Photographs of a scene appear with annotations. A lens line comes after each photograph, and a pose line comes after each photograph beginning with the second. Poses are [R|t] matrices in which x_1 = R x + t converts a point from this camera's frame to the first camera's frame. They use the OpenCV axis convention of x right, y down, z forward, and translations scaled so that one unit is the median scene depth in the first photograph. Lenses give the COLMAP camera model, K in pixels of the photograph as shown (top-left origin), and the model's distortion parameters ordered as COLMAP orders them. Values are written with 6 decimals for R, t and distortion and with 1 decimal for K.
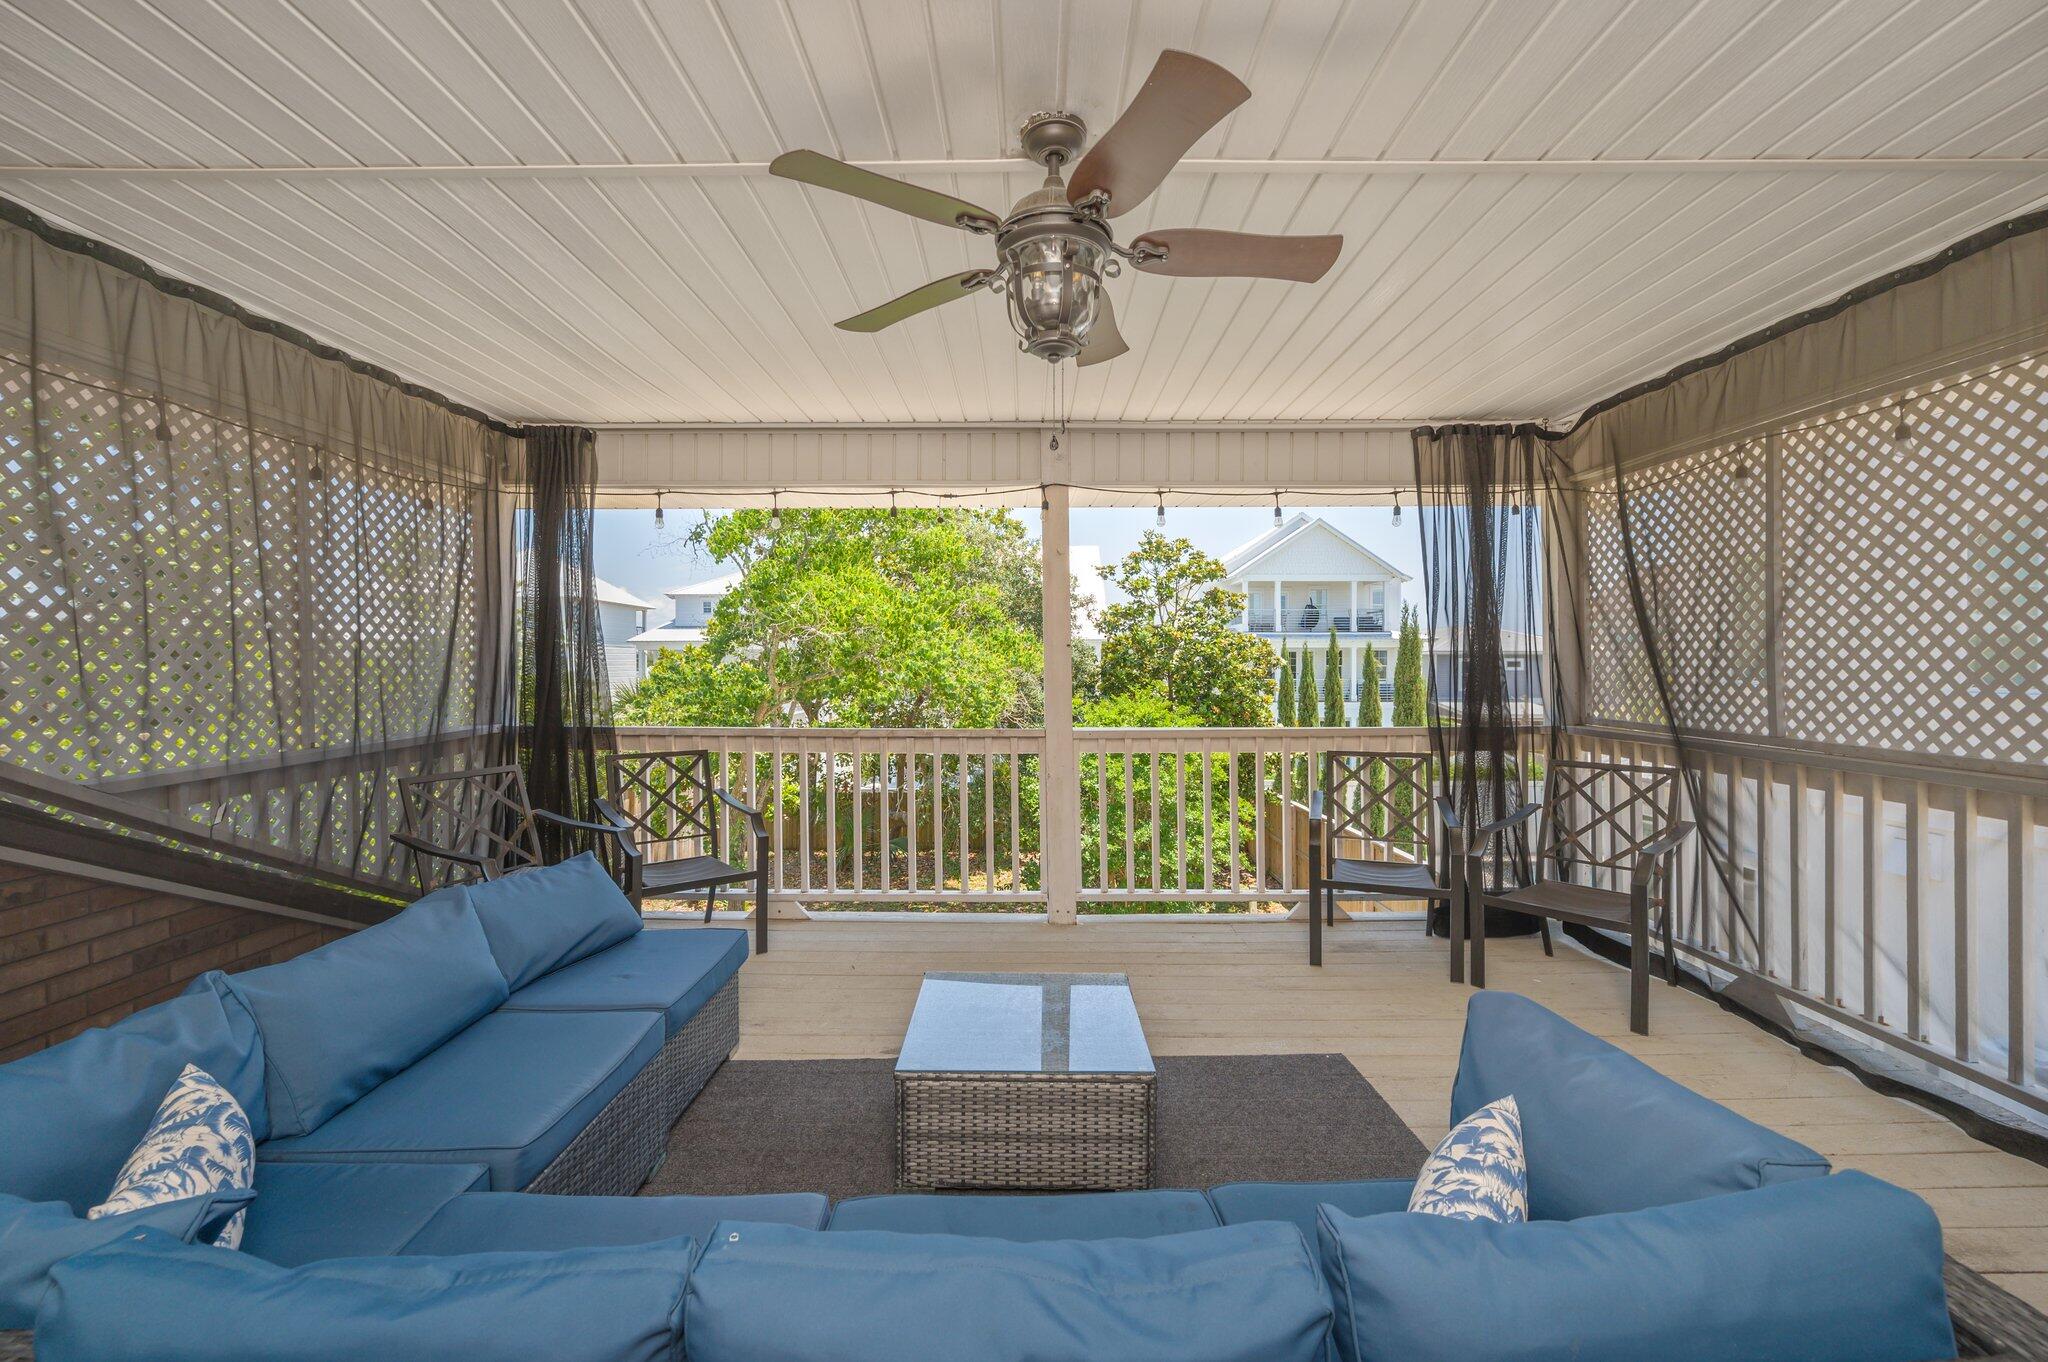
lens RADIAL K [[849.2, 0, 1026.0], [0, 849.2, 665.1], [0, 0, 1]] dist [0.000745, 0.000061]
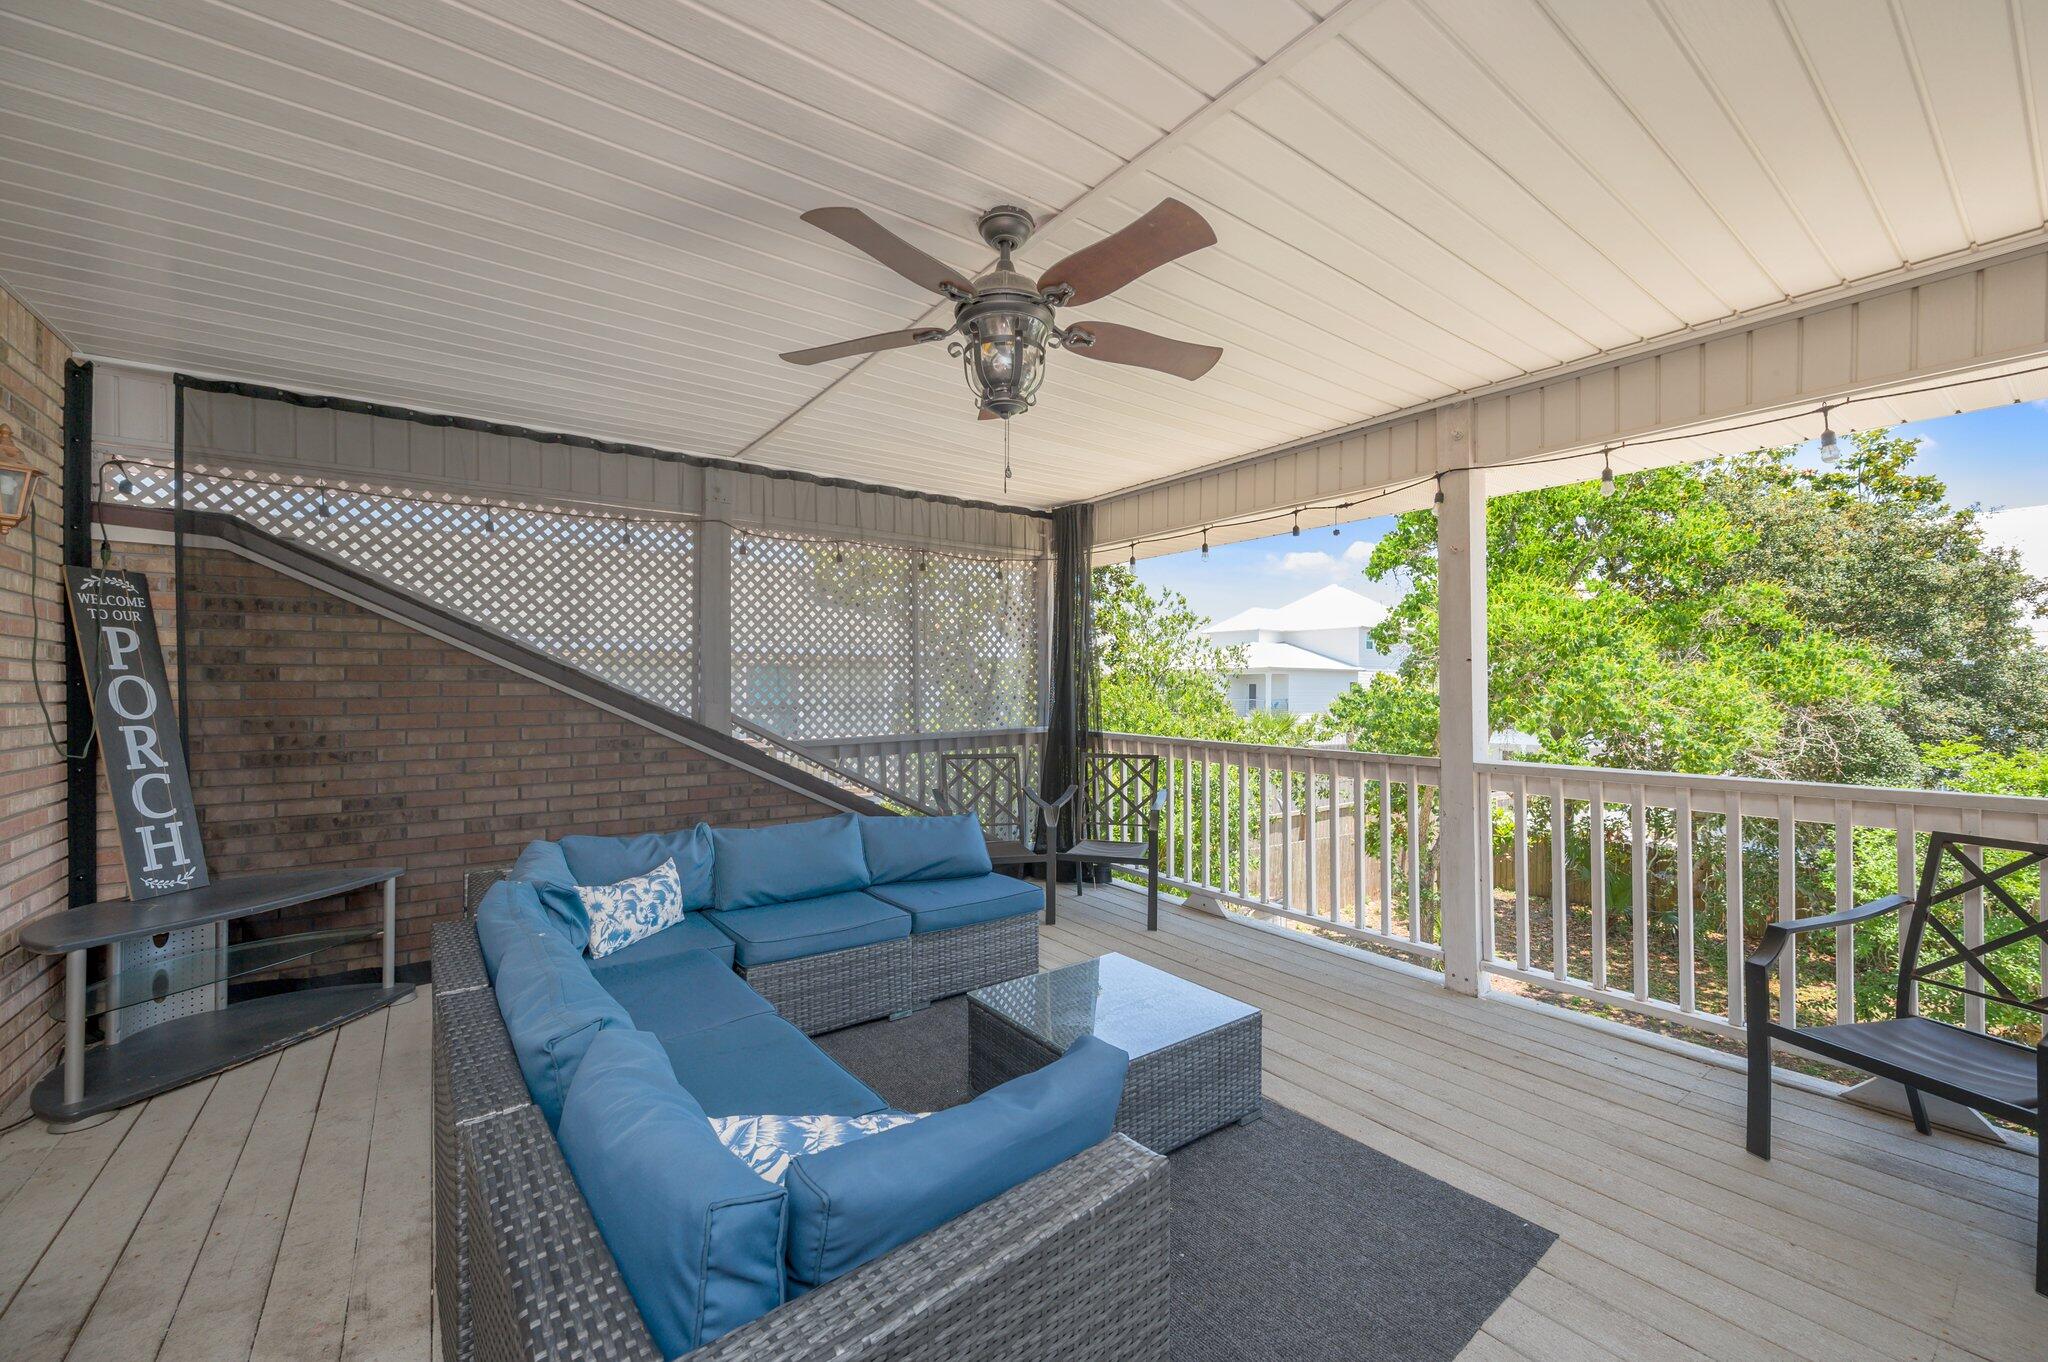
lens RADIAL K [[822.9, 0, 997.4], [0, 822.9, 682.7], [0, 0, 1]] dist [0.001013, 0.000209]
pose [[0.580789, -0.001780, -0.814053, 0.484185], [-0.005654, 0.999965, -0.006221, 0.007778], [0.814035, 0.008215, 0.580758, 0.168509]]
